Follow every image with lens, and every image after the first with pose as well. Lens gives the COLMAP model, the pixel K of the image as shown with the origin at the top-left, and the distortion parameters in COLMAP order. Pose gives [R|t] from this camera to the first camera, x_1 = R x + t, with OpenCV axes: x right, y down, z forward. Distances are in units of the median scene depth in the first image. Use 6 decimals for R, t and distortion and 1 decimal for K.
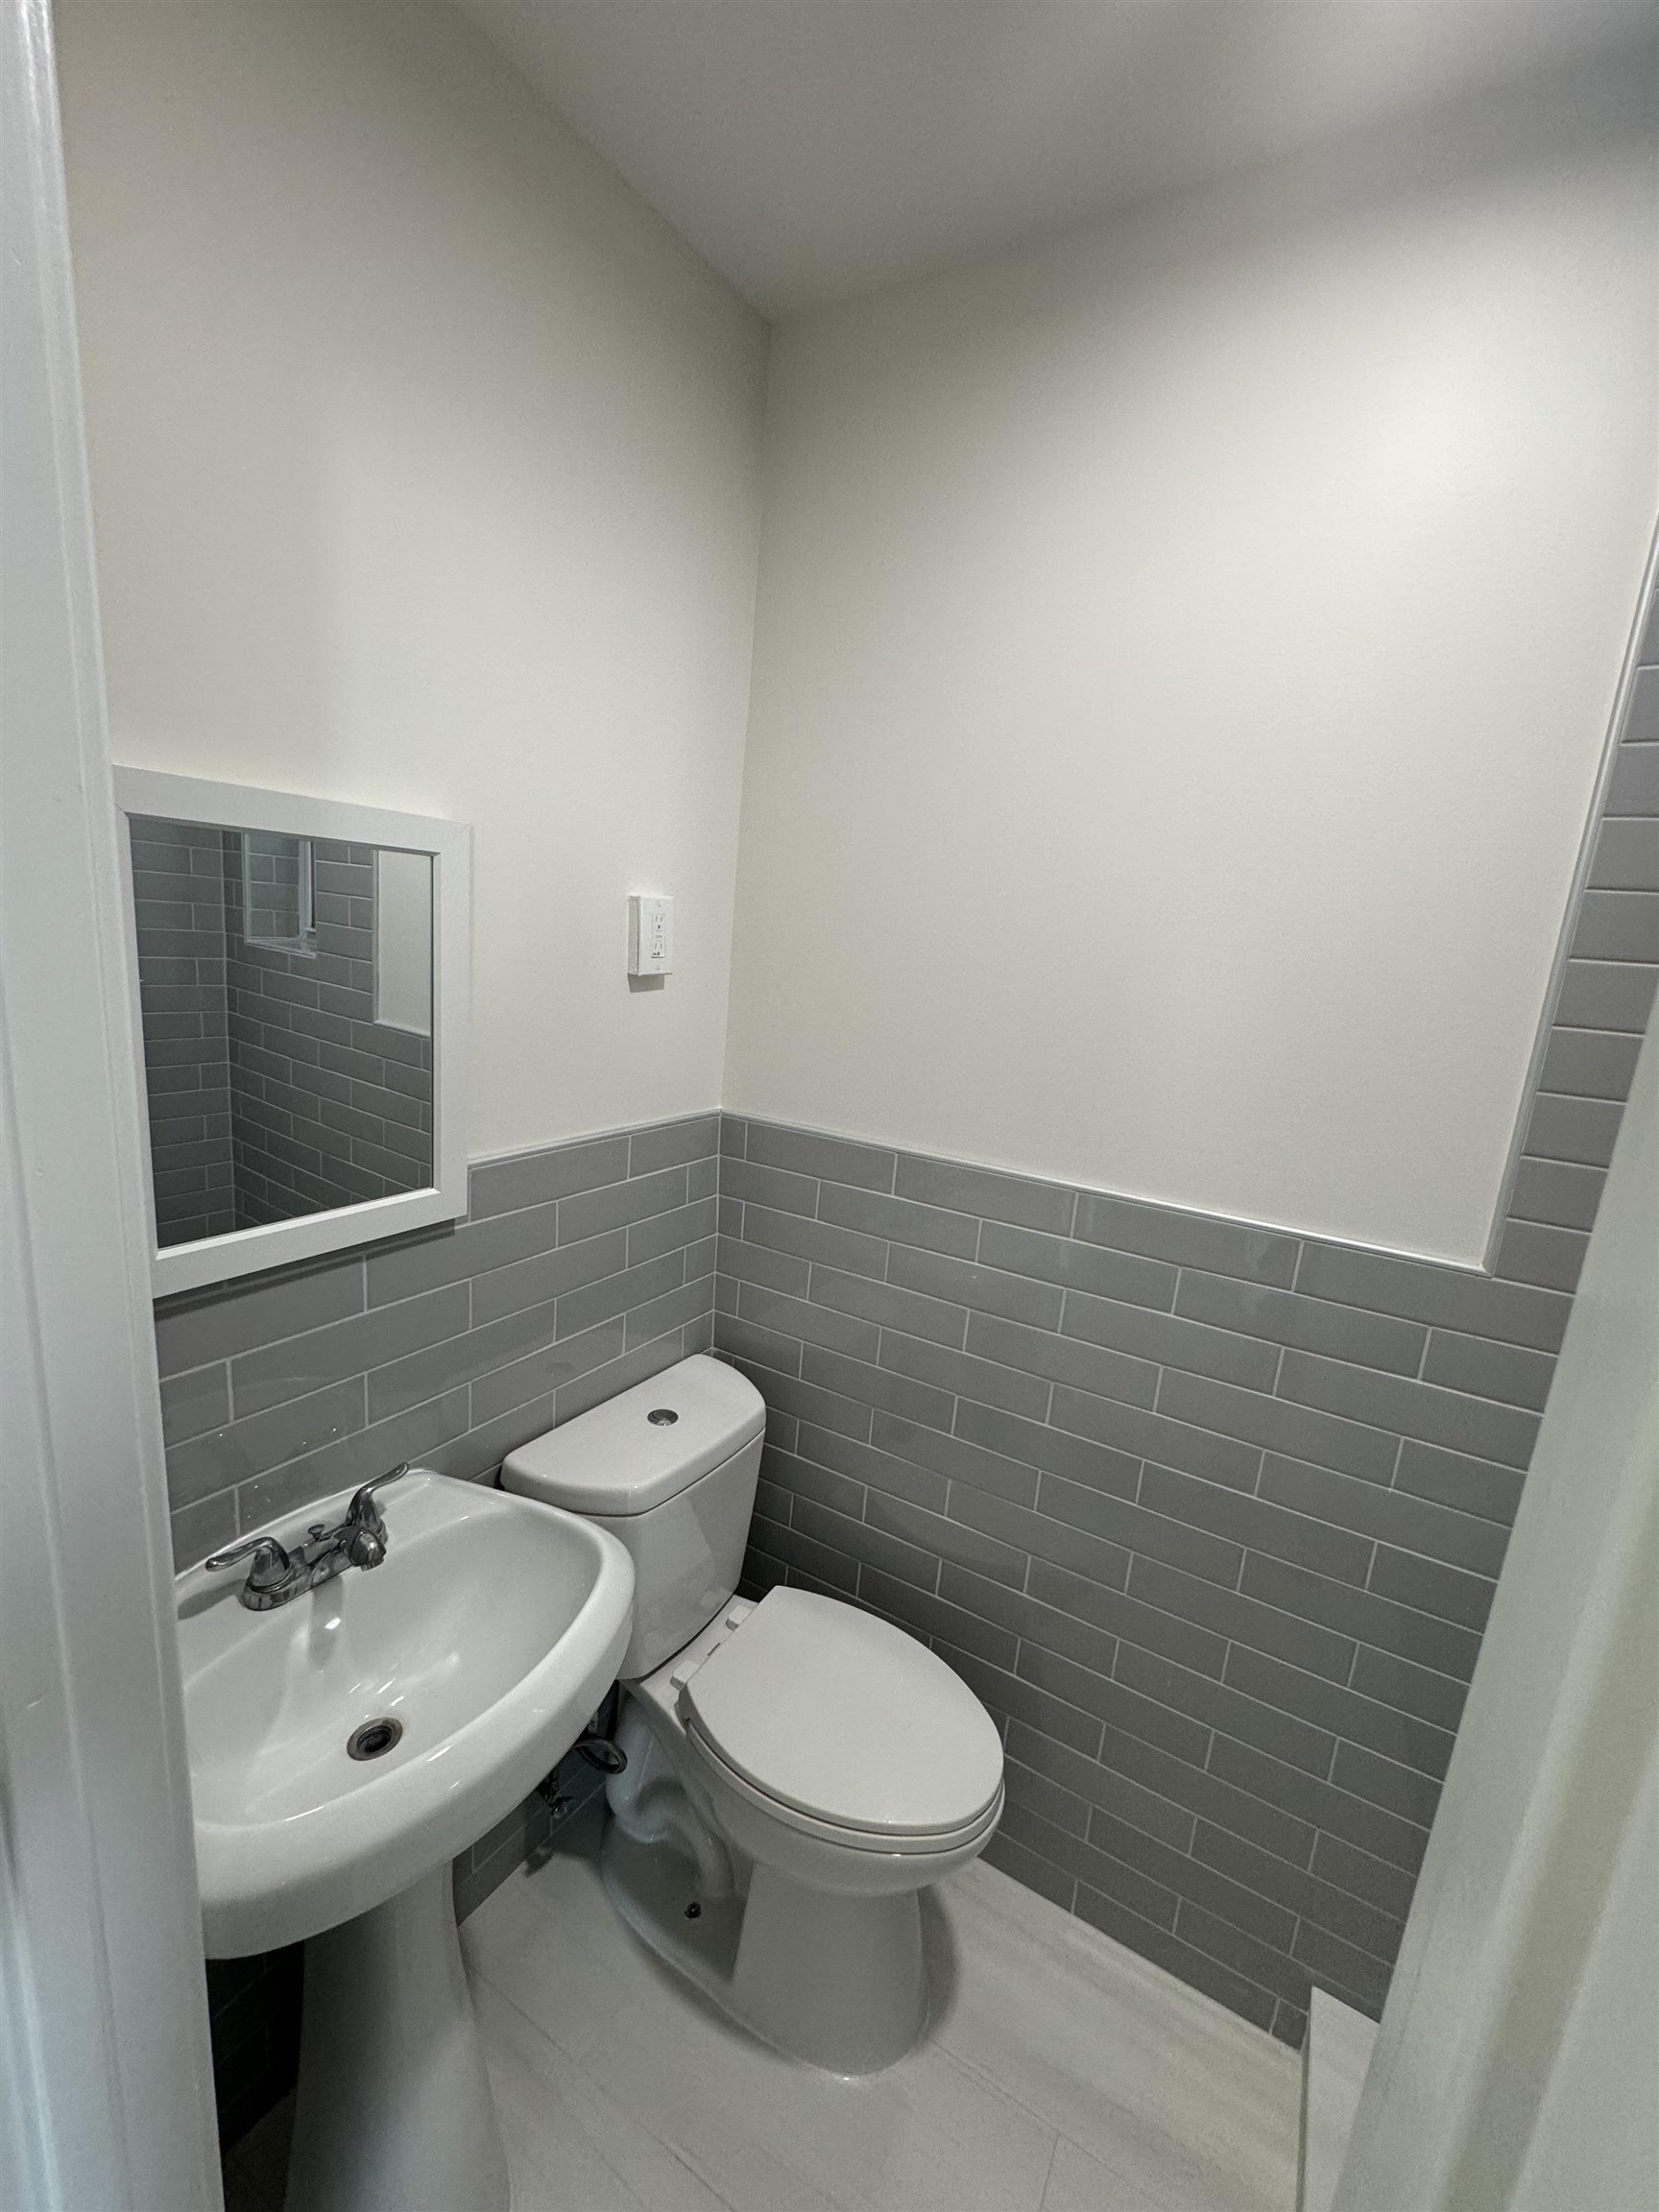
lens RADIAL K [[882.4, 0, 829.5], [0, 882.4, 1106.0], [0, 0, 1]] dist [-0.001892, 0.000599]
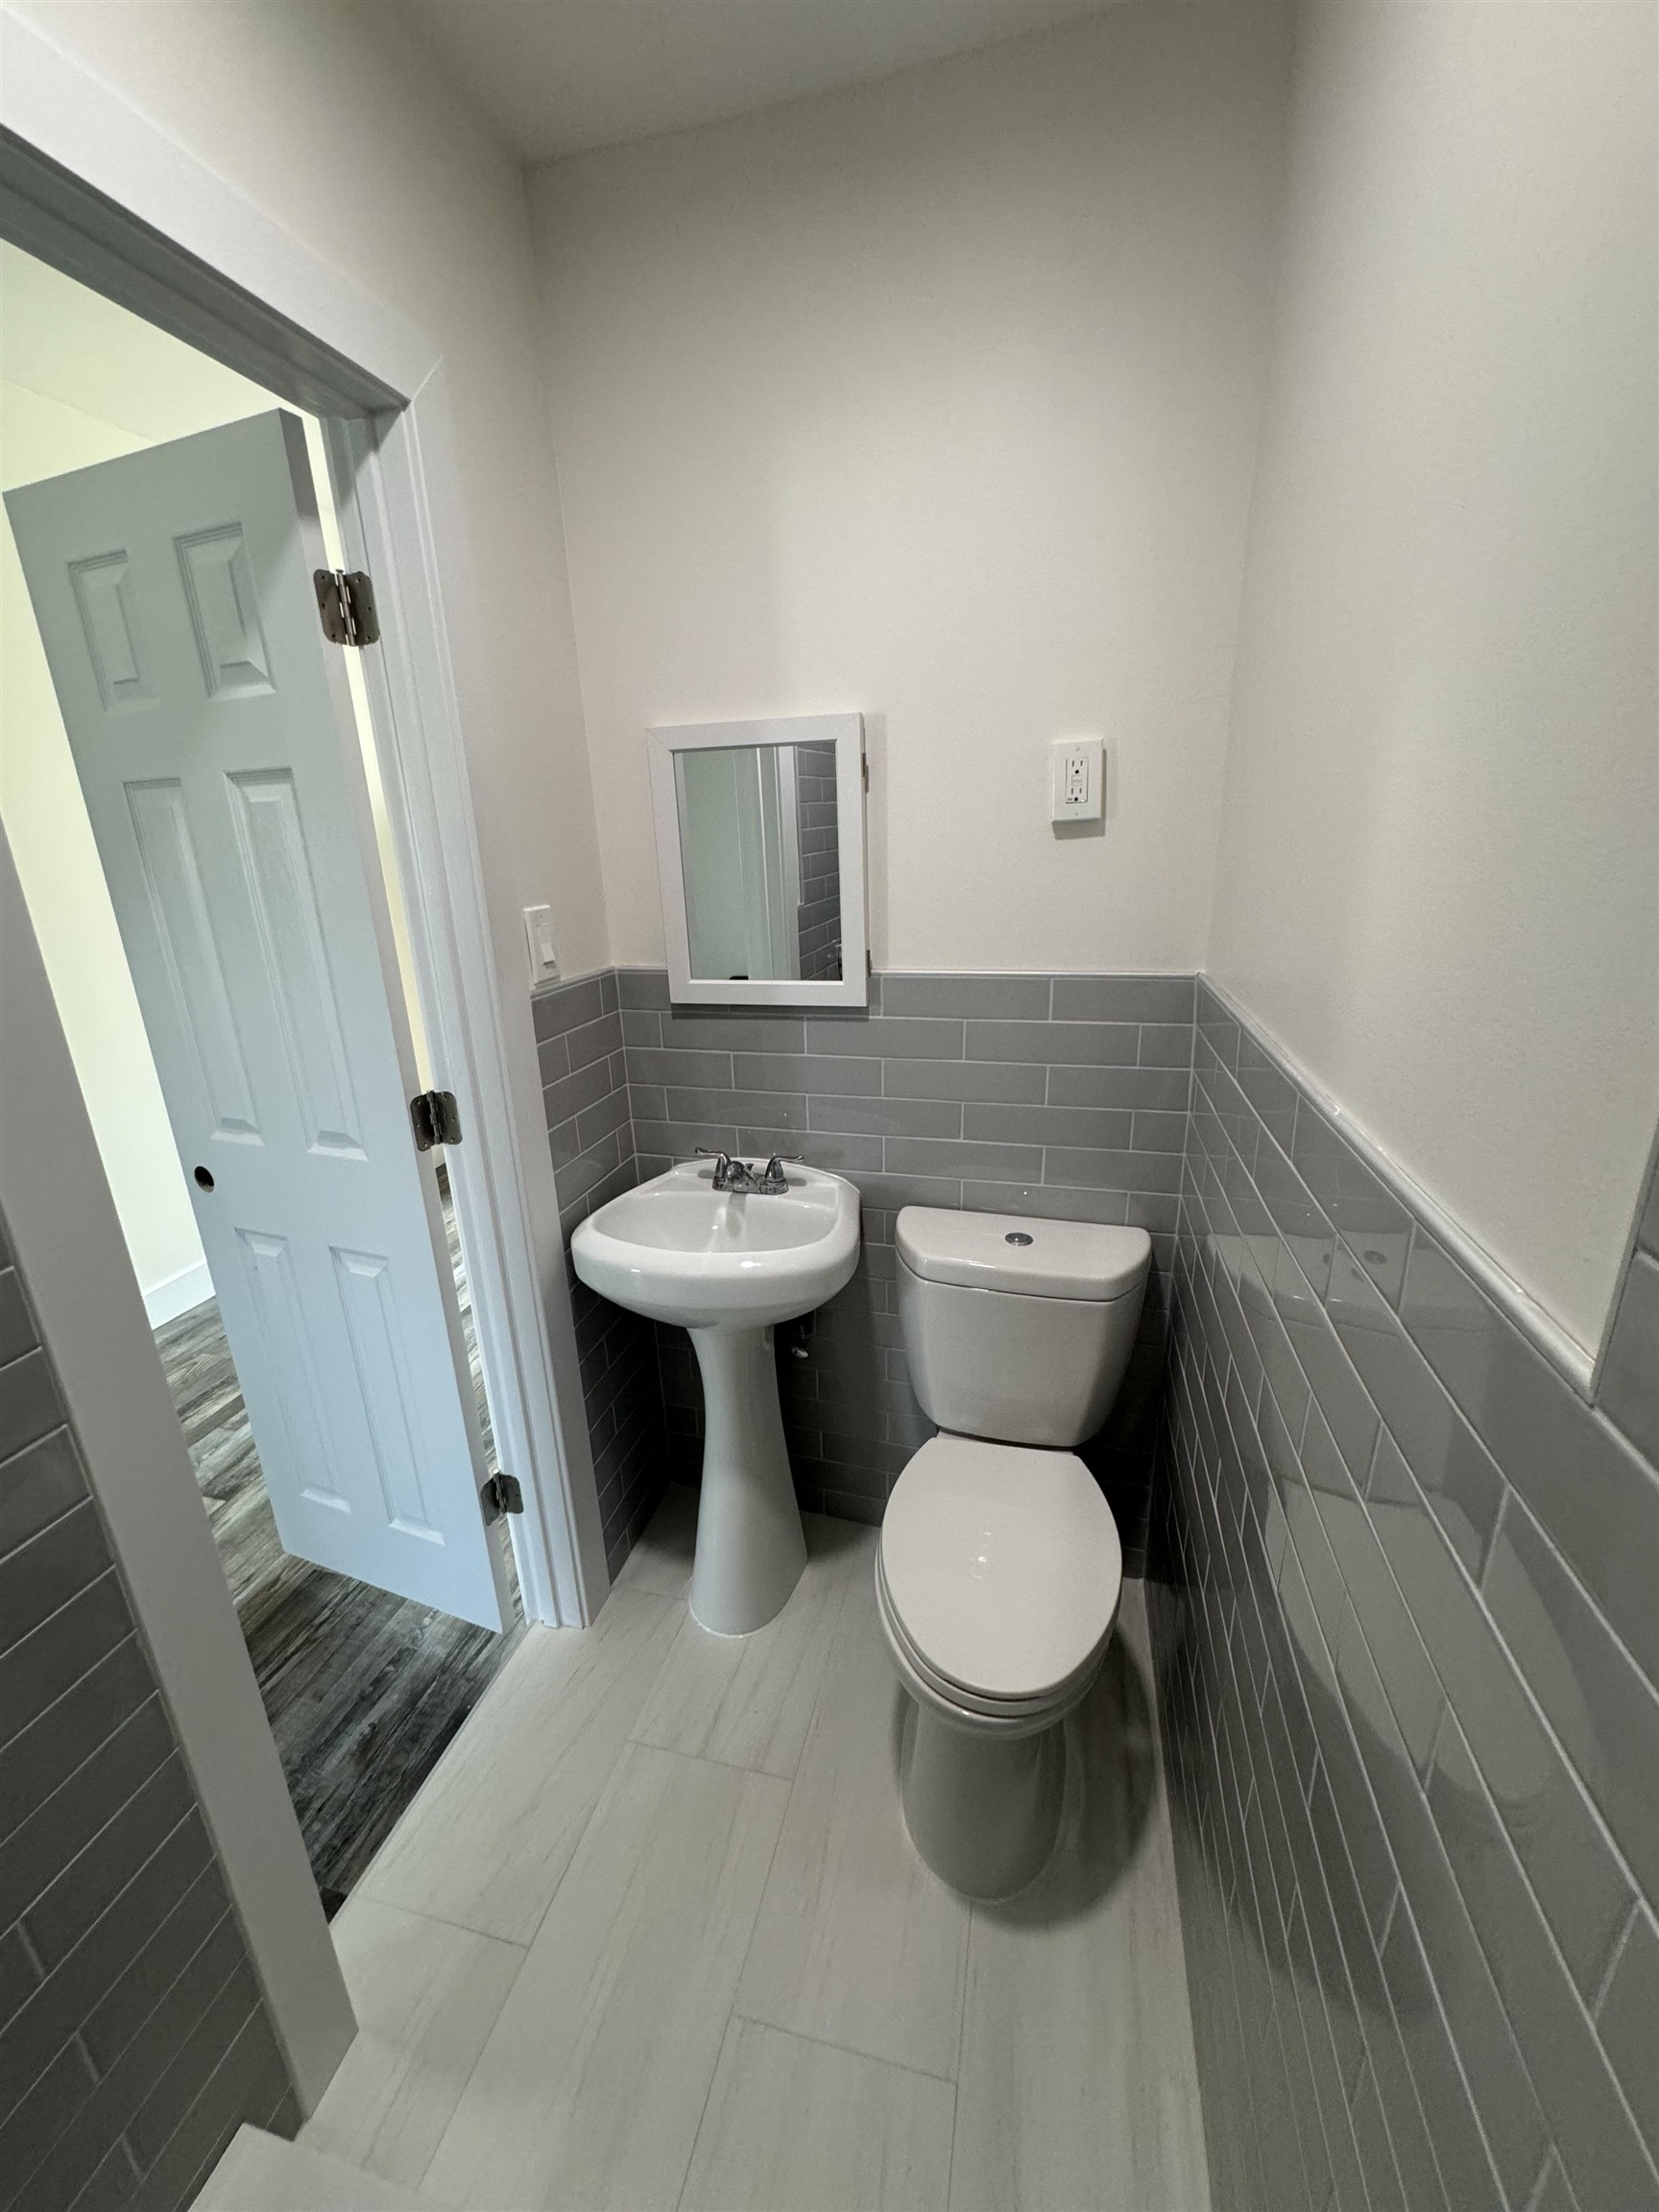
lens RADIAL K [[882.4, 0, 829.5], [0, 882.4, 1106.0], [0, 0, 1]] dist [-0.001892, 0.000599]
pose [[0.272037, 0.194022, -0.942524, 0.815429], [-0.134918, 0.977478, 0.162277, 0.051837], [0.952782, 0.083018, 0.292087, 0.489323]]
